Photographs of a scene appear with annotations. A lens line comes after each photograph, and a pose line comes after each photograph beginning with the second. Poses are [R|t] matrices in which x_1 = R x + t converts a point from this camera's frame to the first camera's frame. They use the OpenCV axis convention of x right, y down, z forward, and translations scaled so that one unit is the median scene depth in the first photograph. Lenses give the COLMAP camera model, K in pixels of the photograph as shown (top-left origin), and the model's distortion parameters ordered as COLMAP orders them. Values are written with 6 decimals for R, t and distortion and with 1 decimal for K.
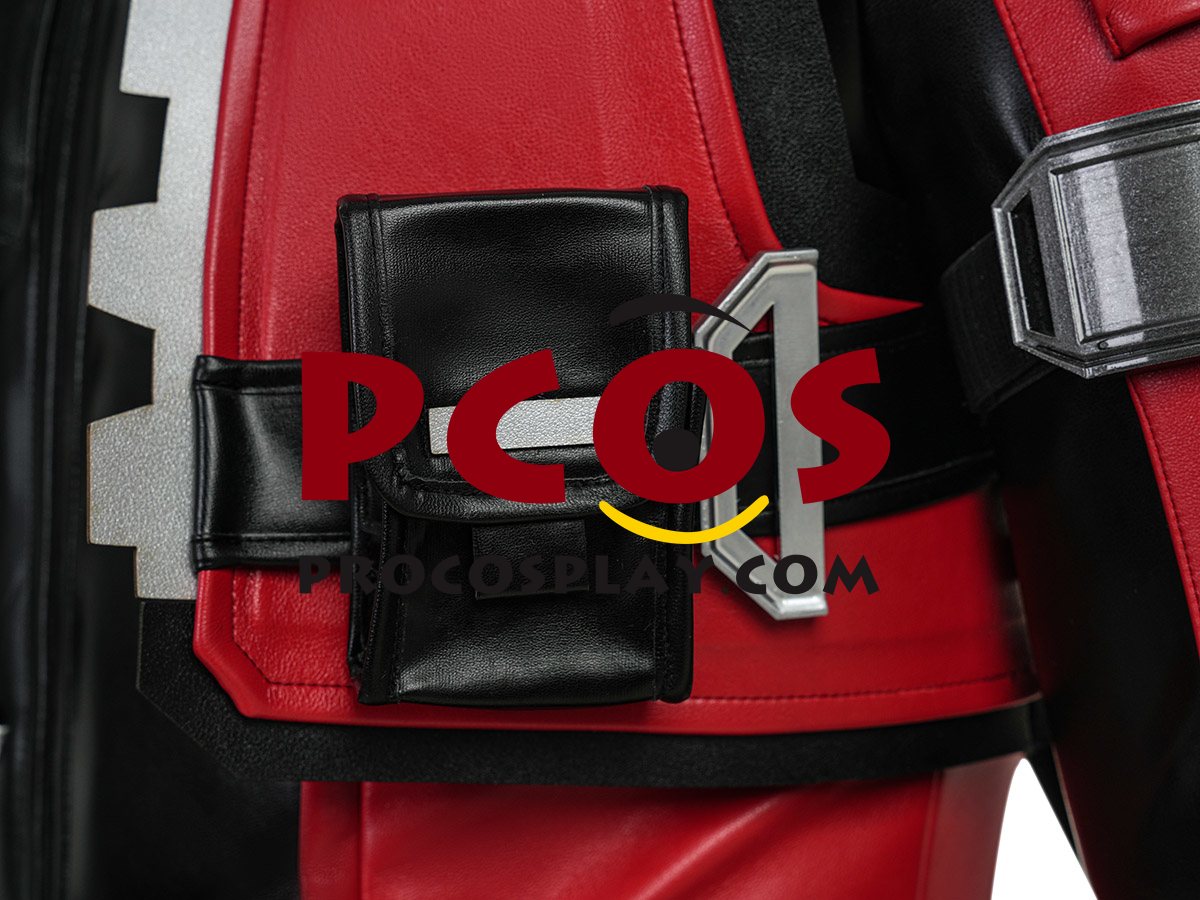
lens RADIAL K [[2640.0, 0, 602.3], [0, 2640.0, 445.8], [0, 0, 1]] dist [0.037457, 0.000000]
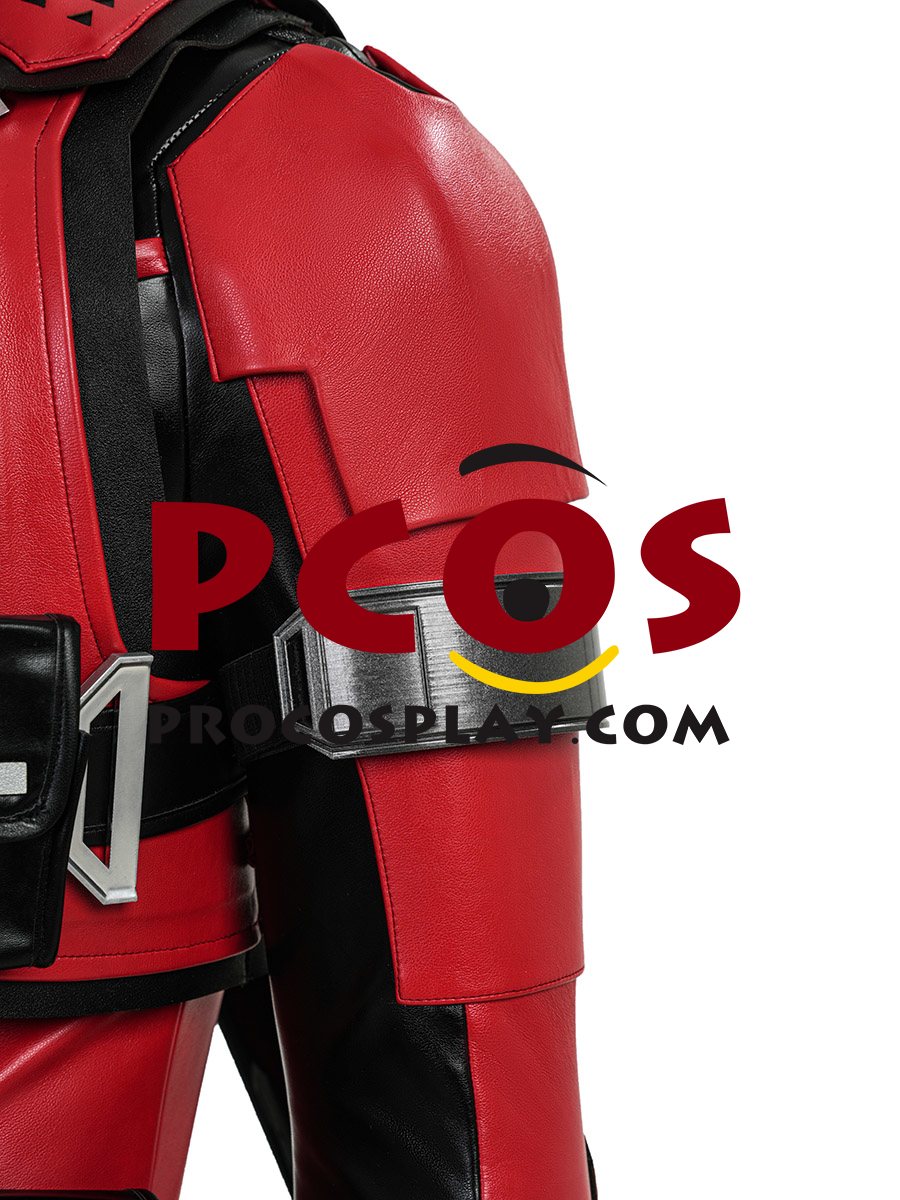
lens RADIAL K [[2640.0, 0, 446.7], [0, 2640.0, 602.3], [0, 0, 1]] dist [0.037457, 0.000000]
pose [[0.935855, 0.052793, 0.348409, -0.275176], [-0.068390, 0.997126, 0.032611, -0.161837], [-0.345686, -0.054347, 0.936775, -0.414590]]
